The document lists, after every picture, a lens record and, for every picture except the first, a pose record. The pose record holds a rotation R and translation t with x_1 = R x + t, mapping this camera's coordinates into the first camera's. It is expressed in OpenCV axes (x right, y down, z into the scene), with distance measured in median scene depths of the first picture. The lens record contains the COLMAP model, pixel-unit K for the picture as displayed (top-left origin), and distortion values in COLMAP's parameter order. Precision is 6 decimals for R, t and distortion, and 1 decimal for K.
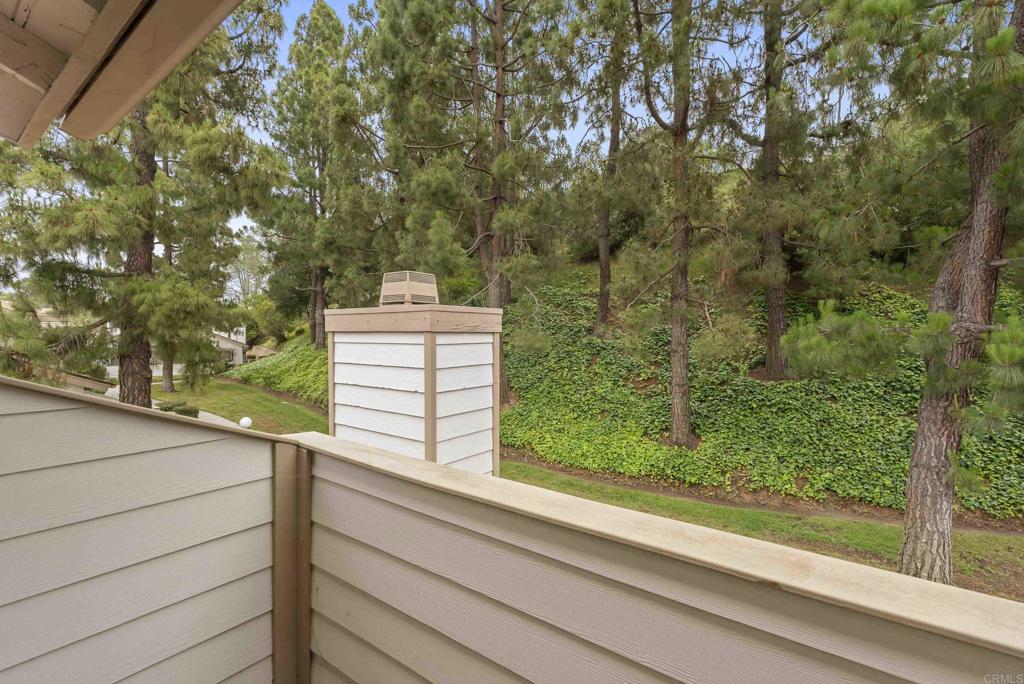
lens RADIAL K [[464.1, 0, 507.9], [0, 464.1, 340.9], [0, 0, 1]] dist [-0.002489, 0.000774]
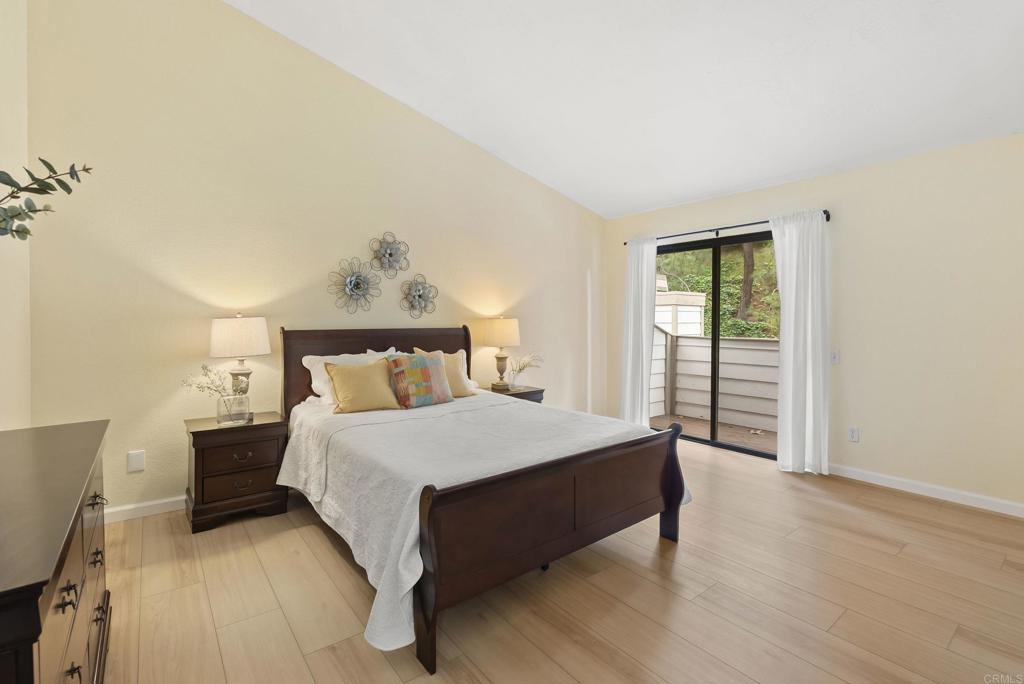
lens RADIAL K [[464.1, 0, 513.5], [0, 464.1, 331.7], [0, 0, 1]] dist [-0.002489, 0.000774]
pose [[0.970171, -0.003007, -0.242402, -0.063998], [0.003339, 0.999994, 0.000959, 0.016934], [0.242398, -0.001739, 0.970175, -0.204772]]
